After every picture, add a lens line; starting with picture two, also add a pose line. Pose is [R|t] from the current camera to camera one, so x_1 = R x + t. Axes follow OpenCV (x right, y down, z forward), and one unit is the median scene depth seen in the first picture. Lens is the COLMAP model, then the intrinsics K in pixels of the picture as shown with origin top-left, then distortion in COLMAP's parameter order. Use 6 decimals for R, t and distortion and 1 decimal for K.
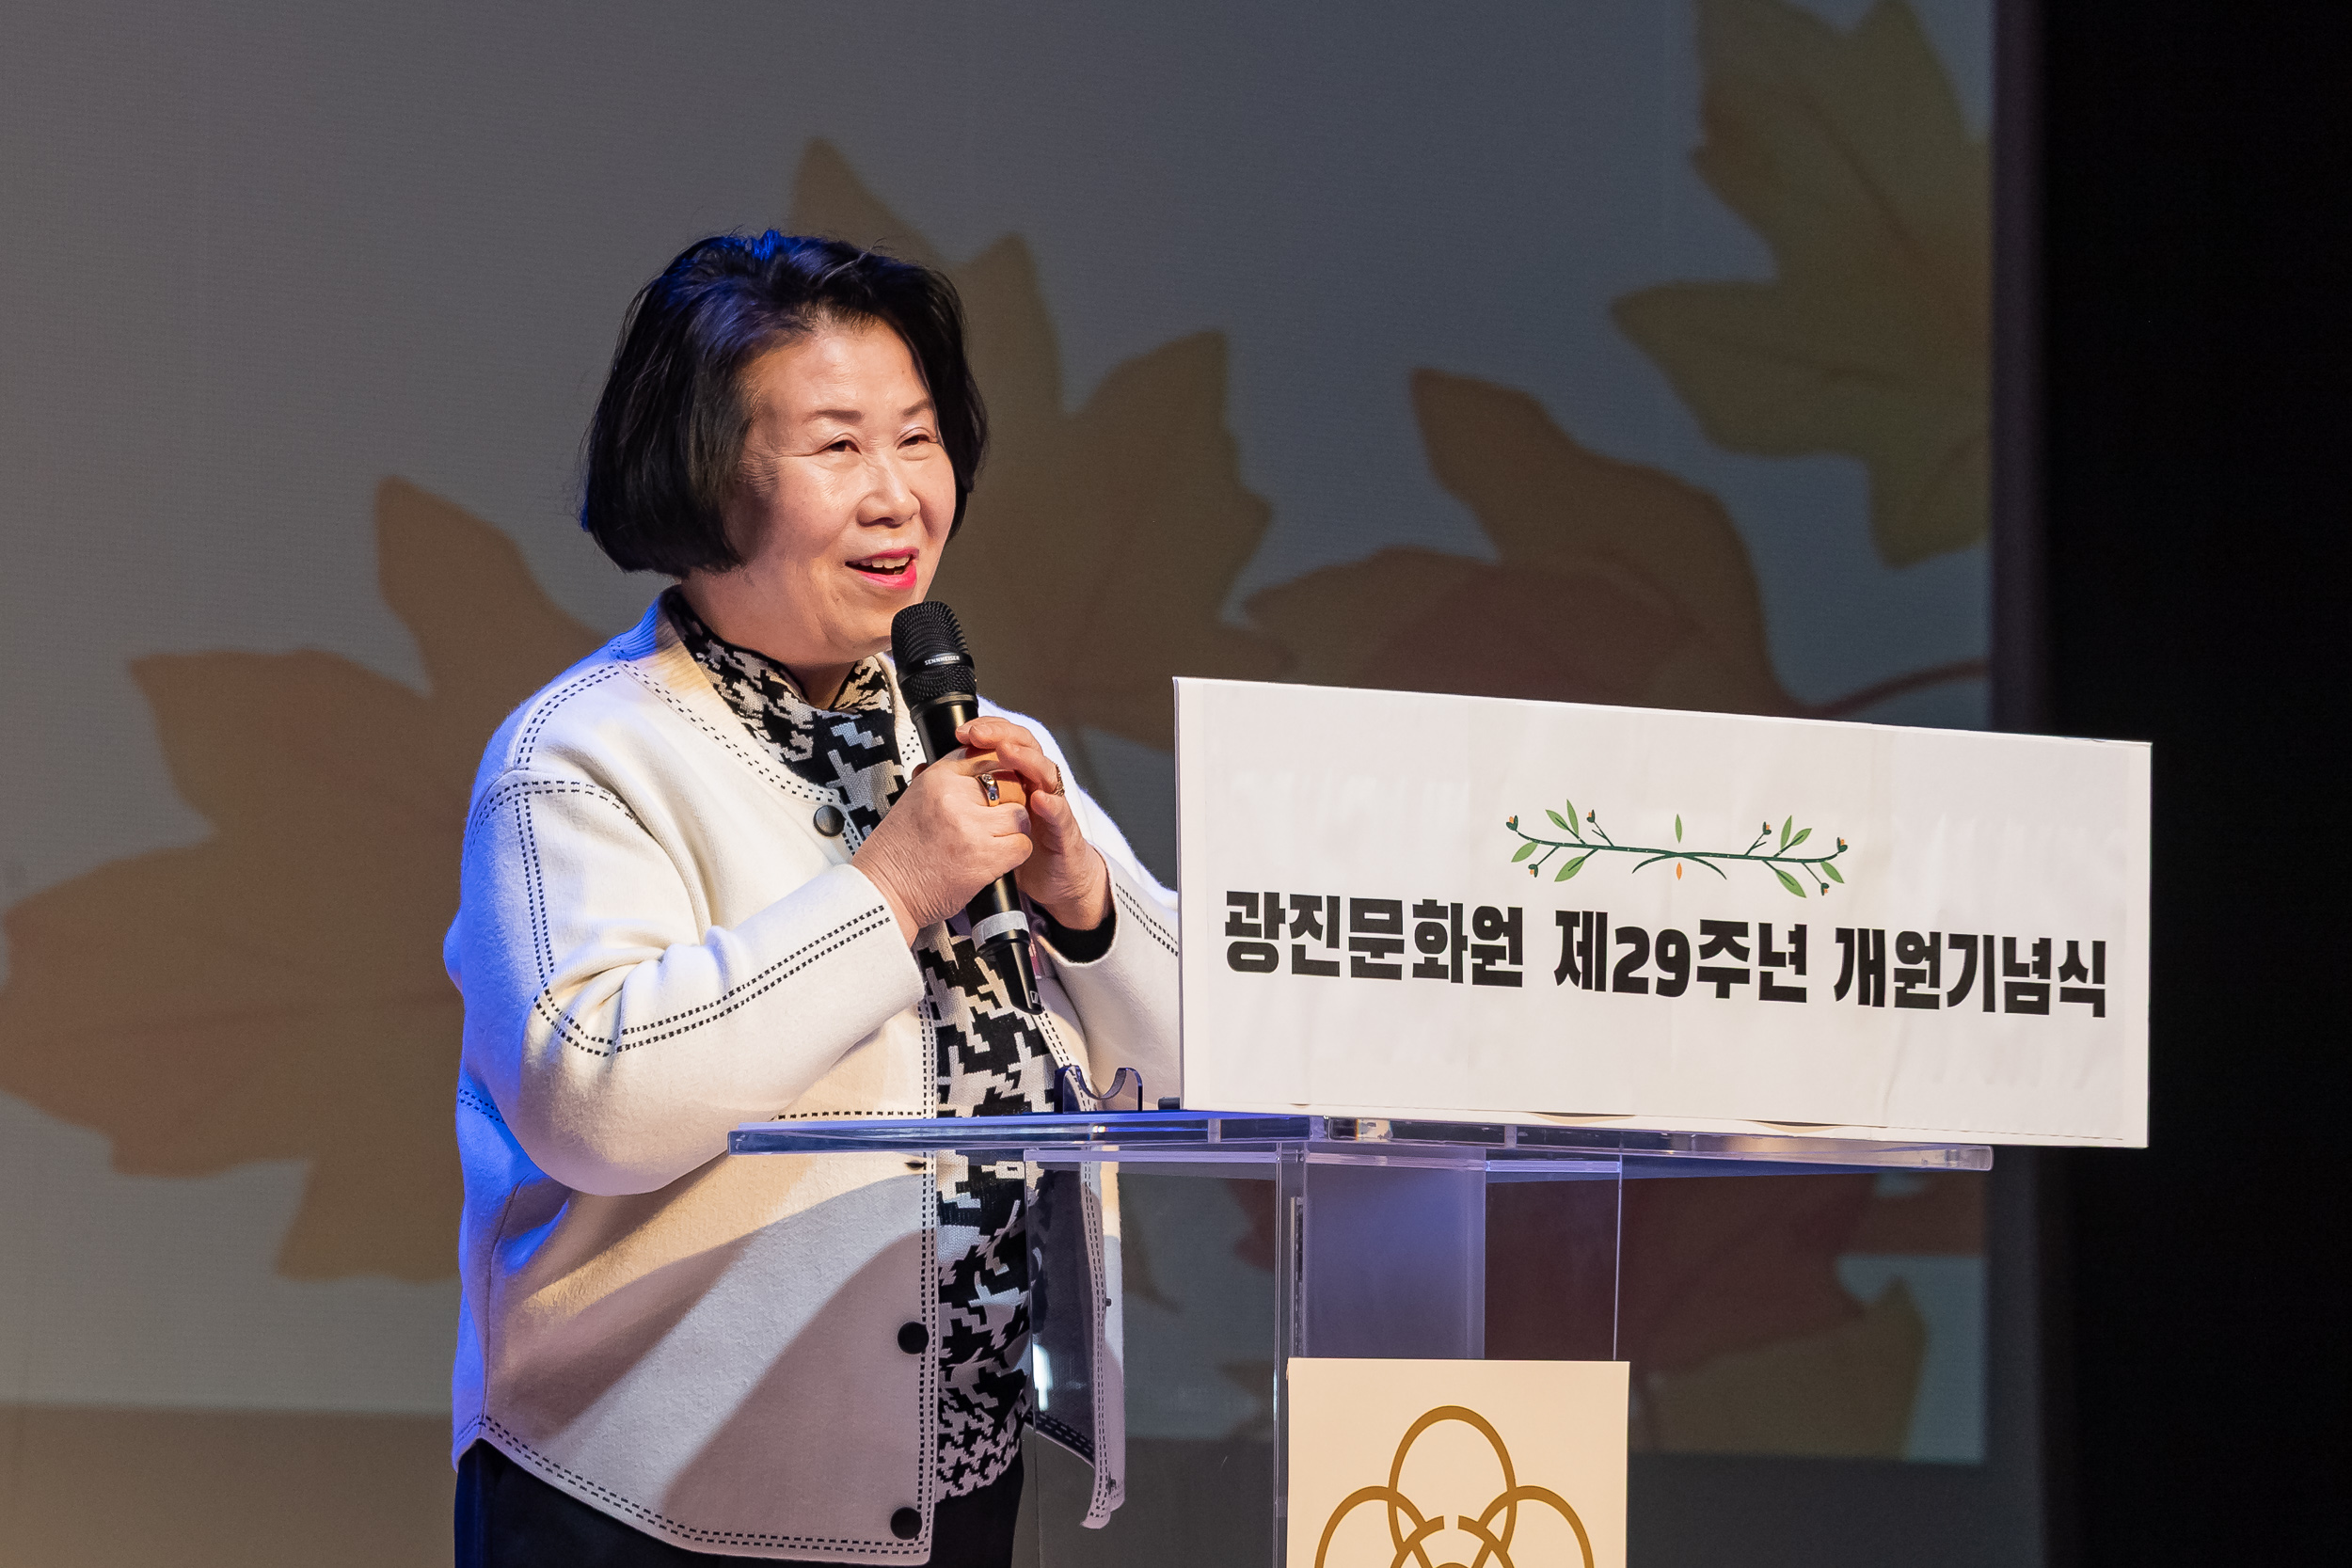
lens RADIAL K [[10059.7, 0, 1166.2], [0, 10059.7, 786.0], [0, 0, 1]] dist [0.451782, 0.000000]
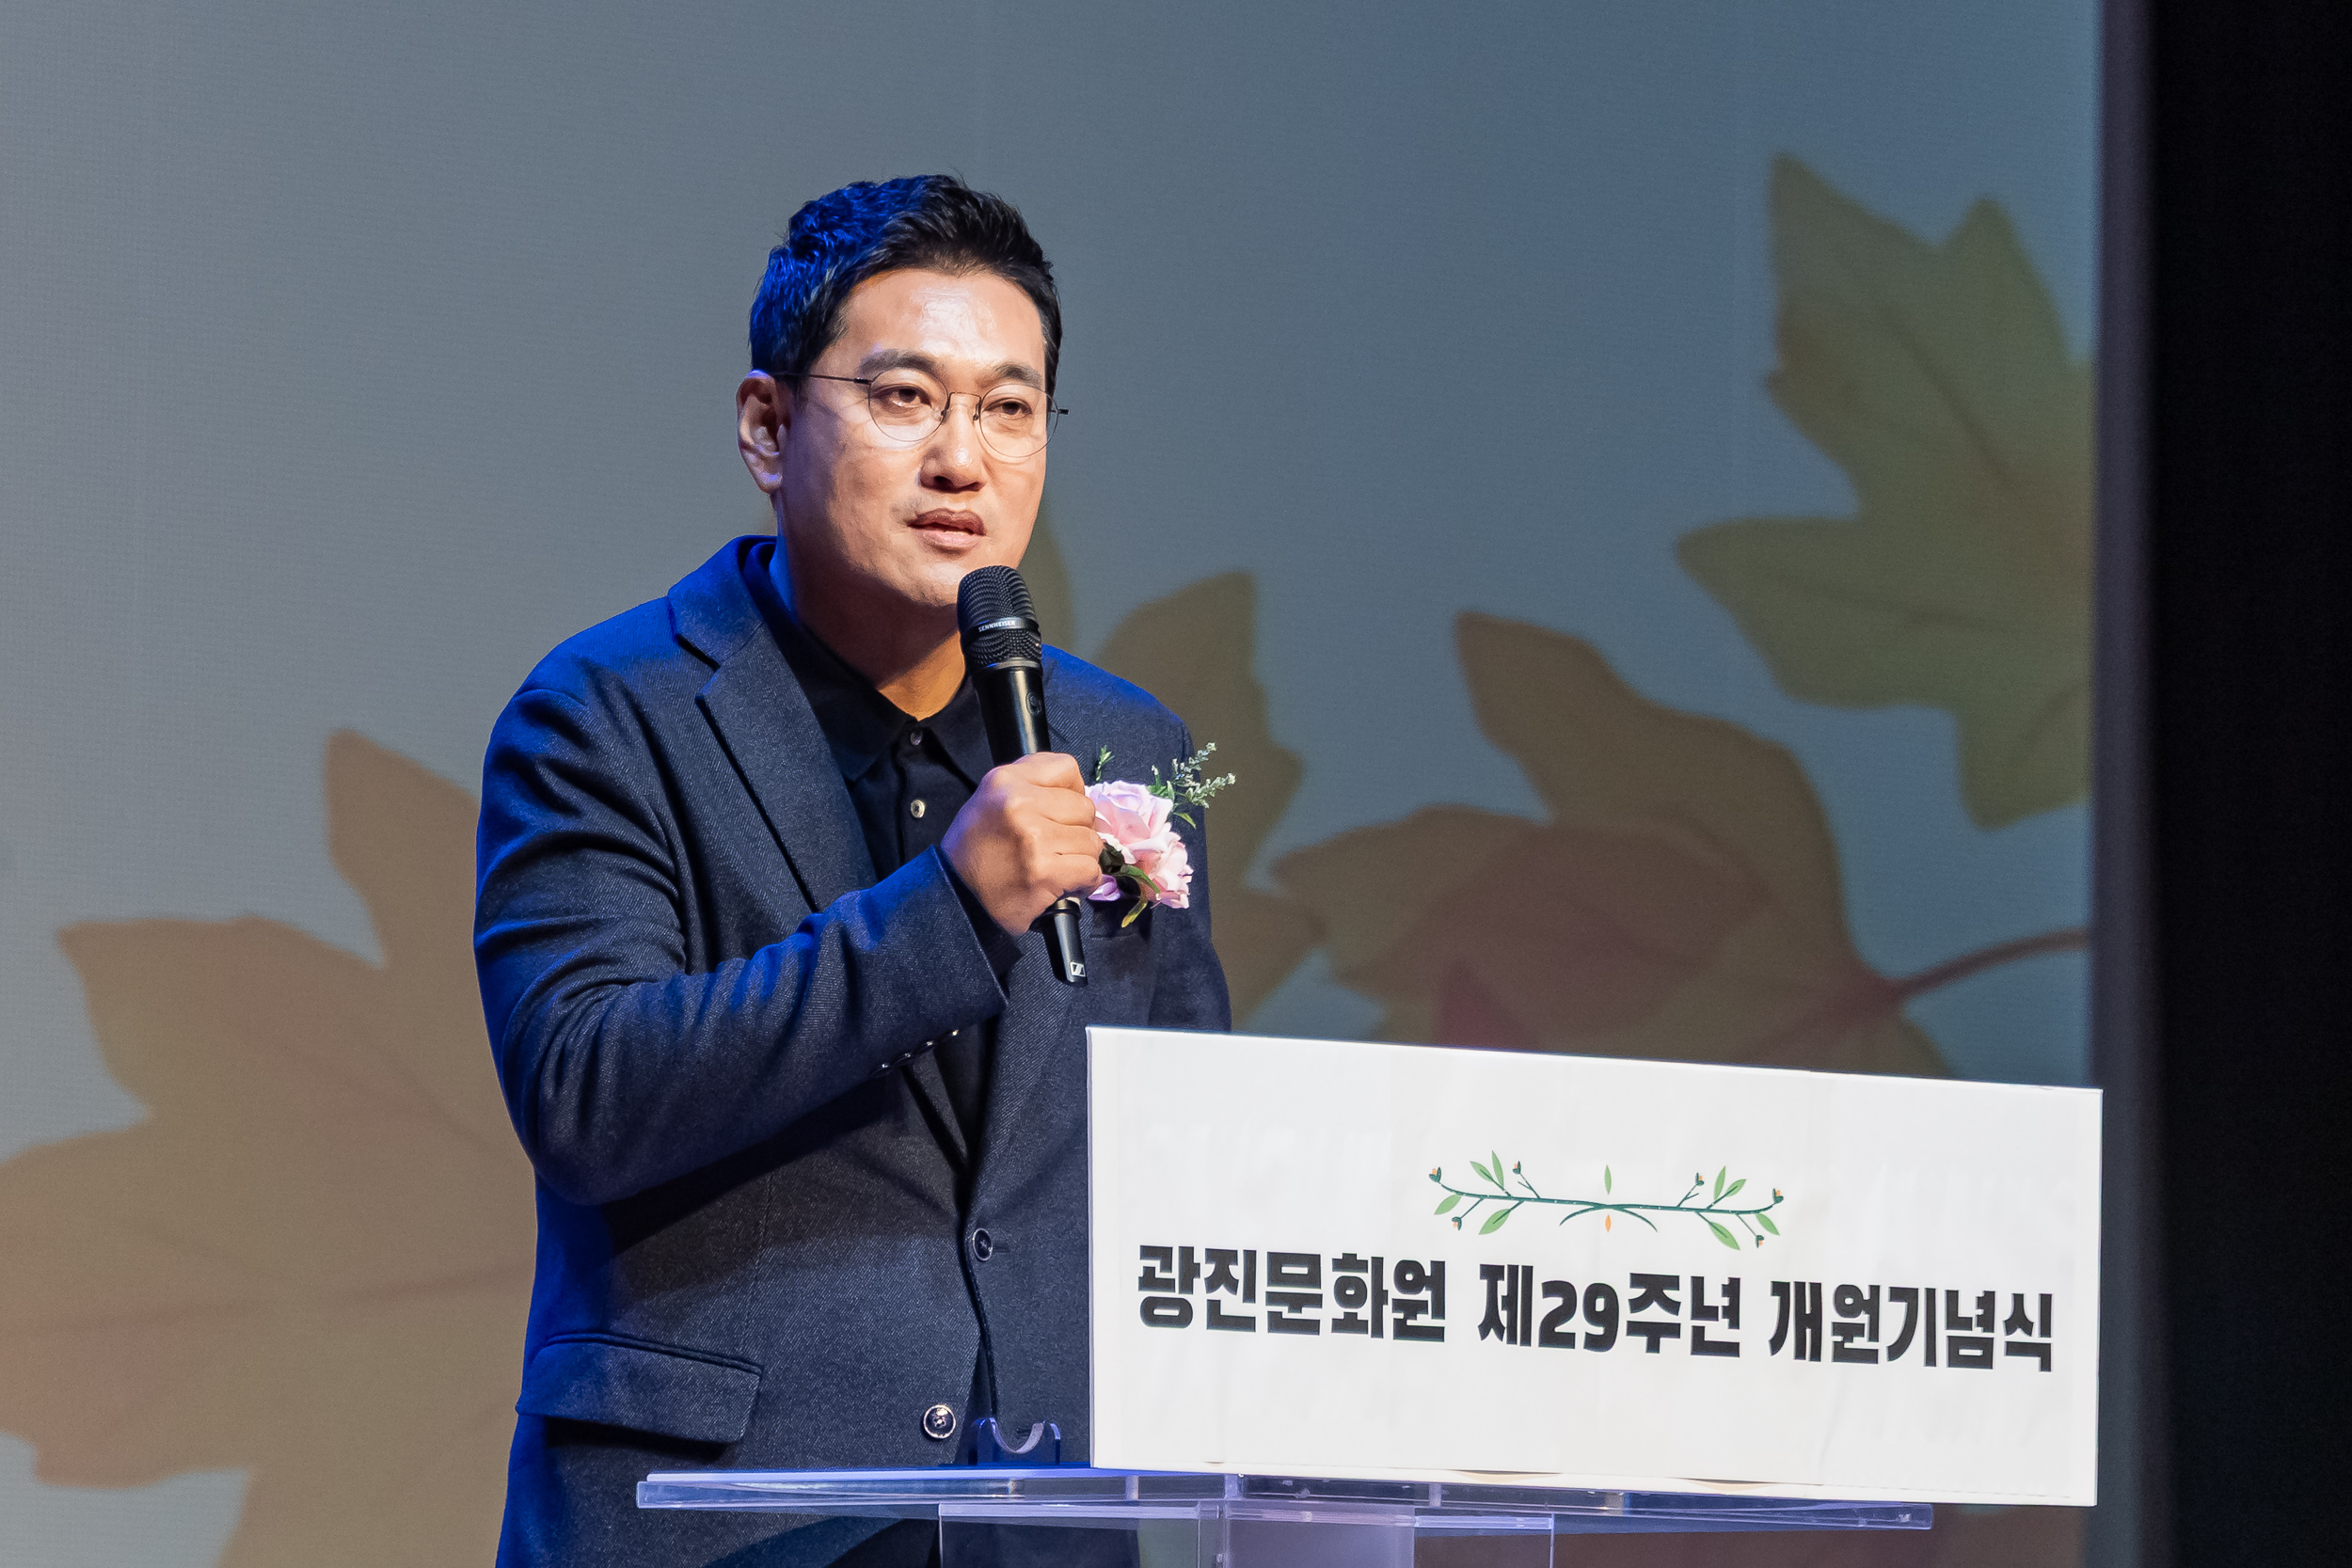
lens RADIAL K [[11423.6, 0, 1183.9], [0, 11423.6, 783.0], [0, 0, 1]] dist [0.367802, 0.000000]
pose [[0.999966, 0.005553, -0.006014, 0.015605], [-0.005677, 0.999770, -0.020695, -0.010849], [0.005898, 0.020729, 0.999768, -0.112698]]
